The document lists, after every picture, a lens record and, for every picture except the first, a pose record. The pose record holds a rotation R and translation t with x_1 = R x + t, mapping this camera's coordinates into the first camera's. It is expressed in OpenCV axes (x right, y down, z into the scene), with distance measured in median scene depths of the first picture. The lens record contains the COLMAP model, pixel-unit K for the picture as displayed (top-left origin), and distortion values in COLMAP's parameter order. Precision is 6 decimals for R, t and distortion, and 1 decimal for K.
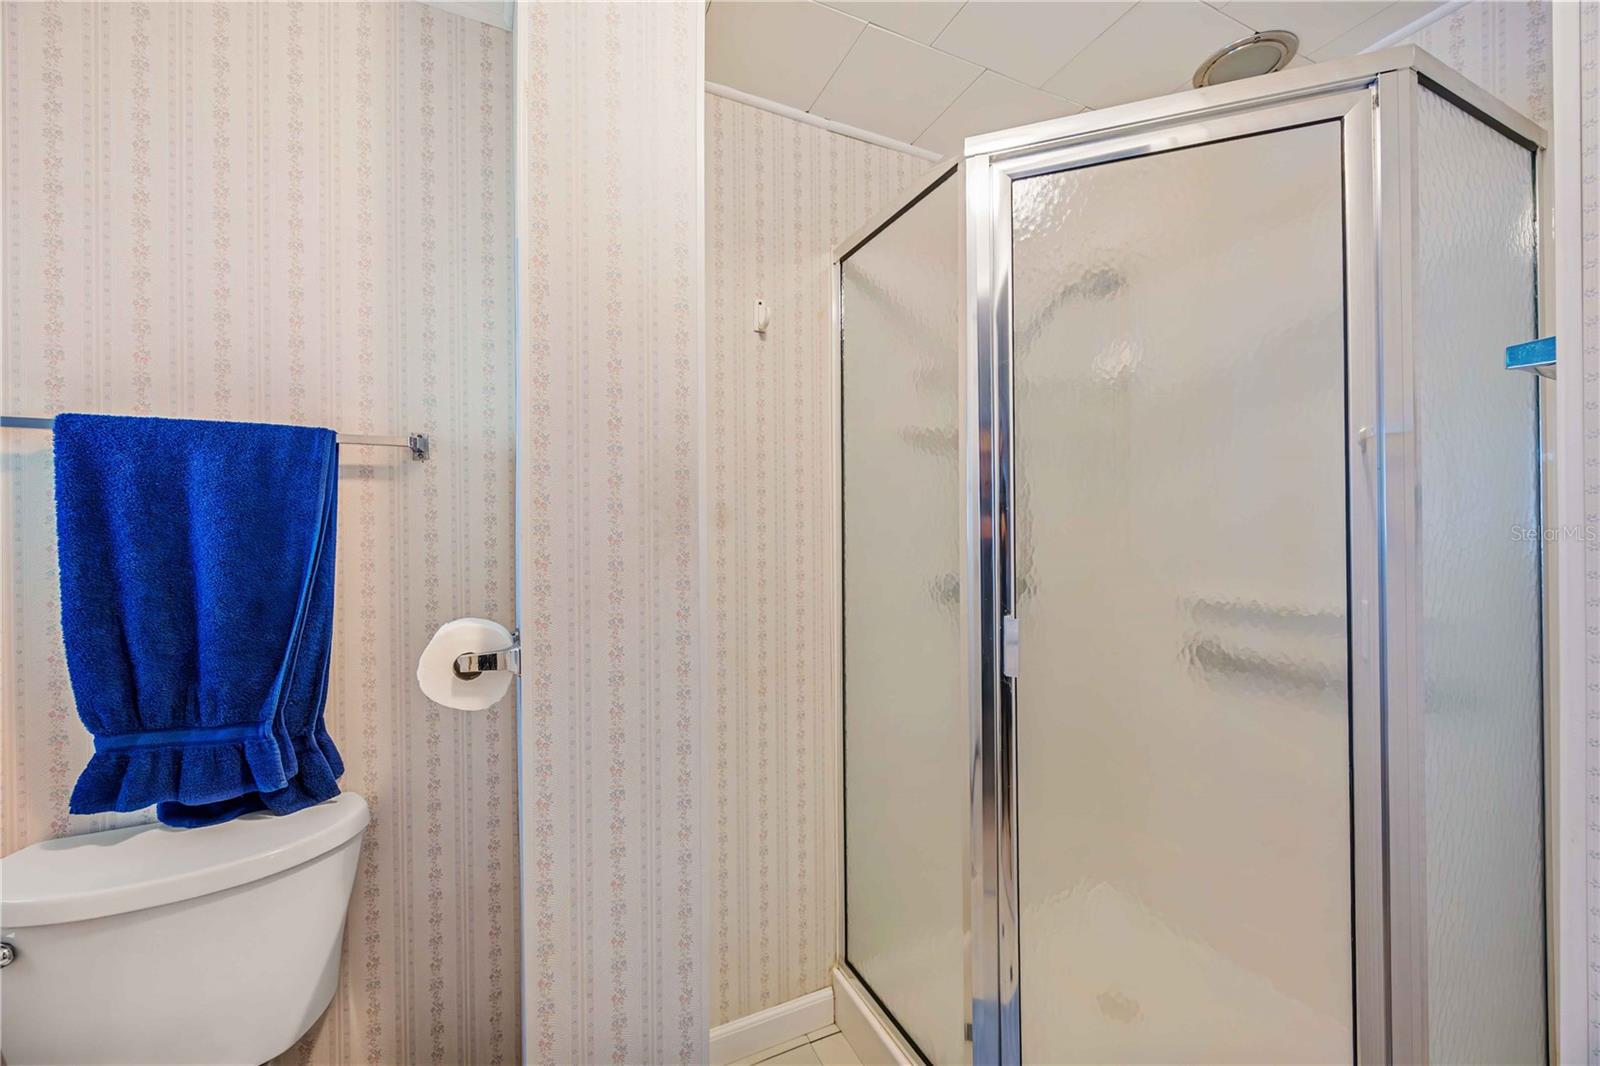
lens RADIAL K [[607.4, 0, 797.4], [0, 607.4, 528.0], [0, 0, 1]] dist [-0.002300, 0.000291]
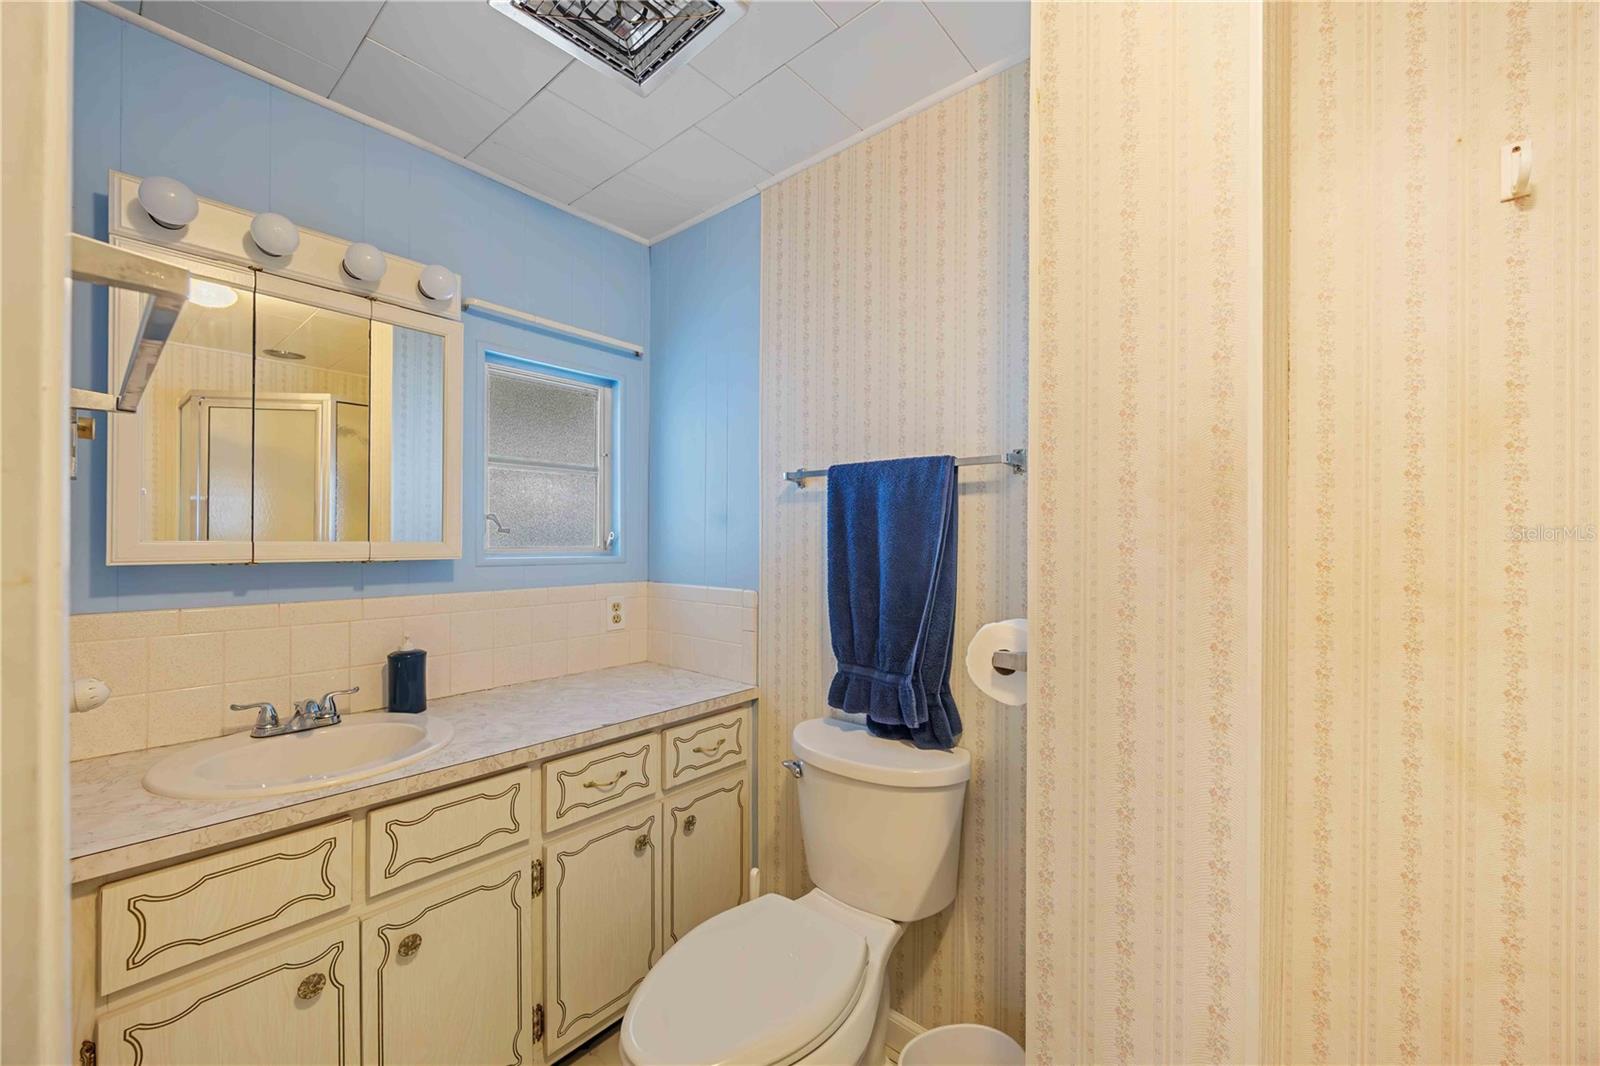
lens RADIAL K [[607.4, 0, 798.3], [0, 607.4, 535.6], [0, 0, 1]] dist [-0.002300, 0.000291]
pose [[0.421090, 0.003472, -0.907012, 0.262308], [-0.003446, 0.999992, 0.002229, 0.001384], [0.907012, 0.002187, 0.421098, 0.199183]]
